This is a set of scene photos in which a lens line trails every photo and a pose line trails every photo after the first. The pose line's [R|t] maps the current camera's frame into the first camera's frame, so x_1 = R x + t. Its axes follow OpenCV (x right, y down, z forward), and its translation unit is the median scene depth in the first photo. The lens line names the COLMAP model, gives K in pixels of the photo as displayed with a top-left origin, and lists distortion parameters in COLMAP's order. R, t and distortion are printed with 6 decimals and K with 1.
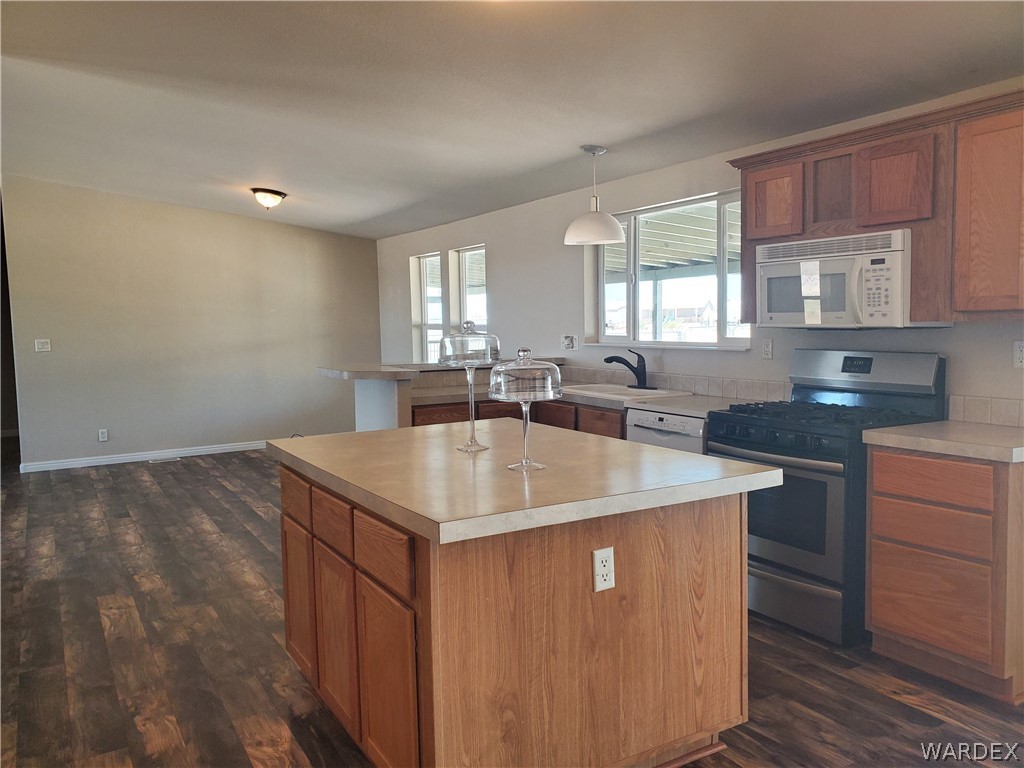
lens RADIAL K [[775.2, 0, 467.9], [0, 775.2, 383.3], [0, 0, 1]] dist [0.001174, 0.000208]
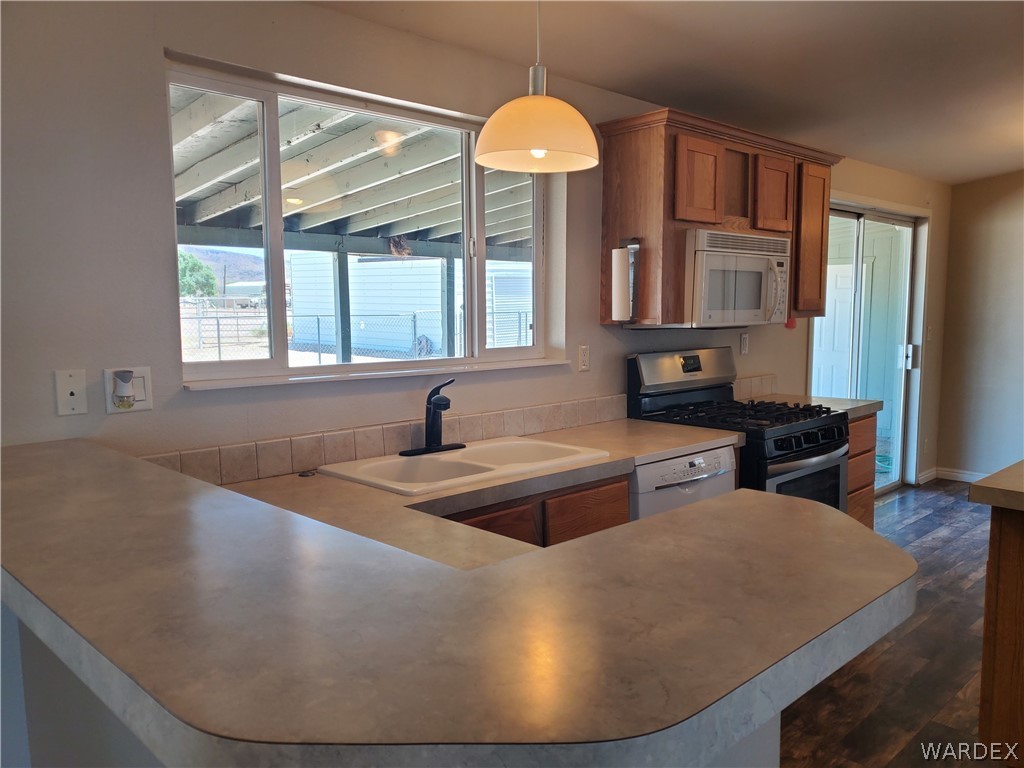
lens RADIAL K [[787.1, 0, 511.6], [0, 787.1, 413.1], [0, 0, 1]] dist [0.003777, -0.002336]
pose [[-0.248203, -0.117582, 0.961545, -0.375945], [0.083477, 0.986318, 0.142159, -0.110635], [-0.965104, 0.115551, -0.234992, 1.306055]]
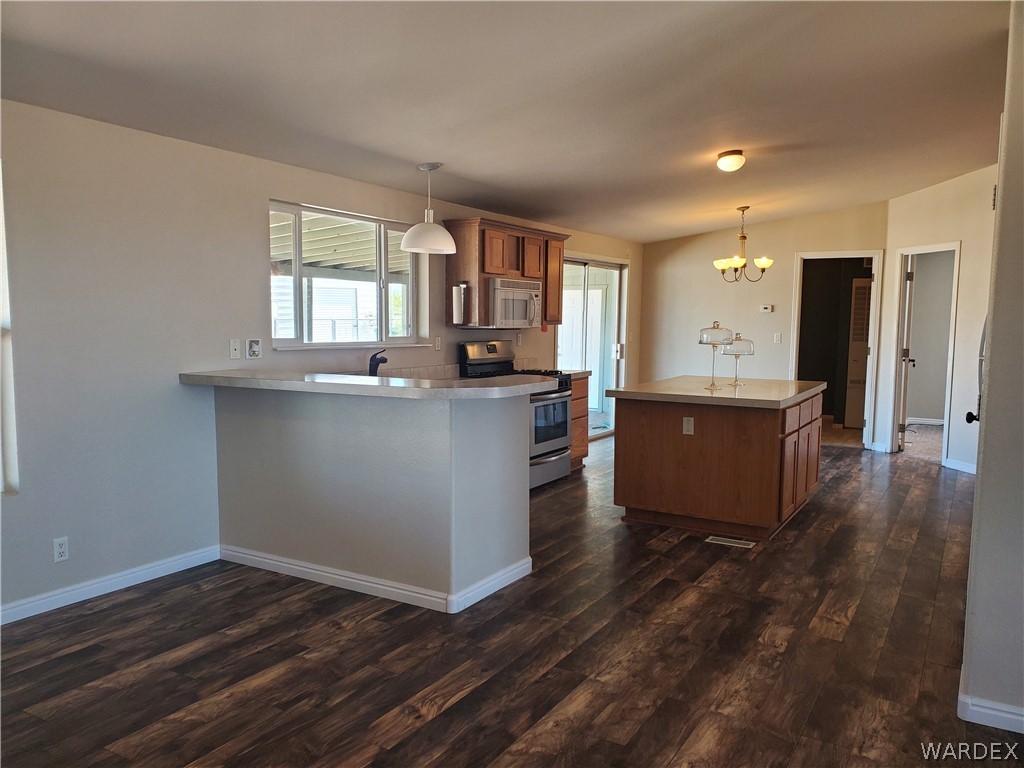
lens RADIAL K [[787.1, 0, 511.6], [0, 787.1, 413.1], [0, 0, 1]] dist [0.003777, -0.002336]
pose [[-0.502844, -0.102413, 0.858289, -0.999158], [0.055844, 0.987033, 0.150493, -0.132932], [-0.862571, 0.123604, -0.490604, 1.675370]]
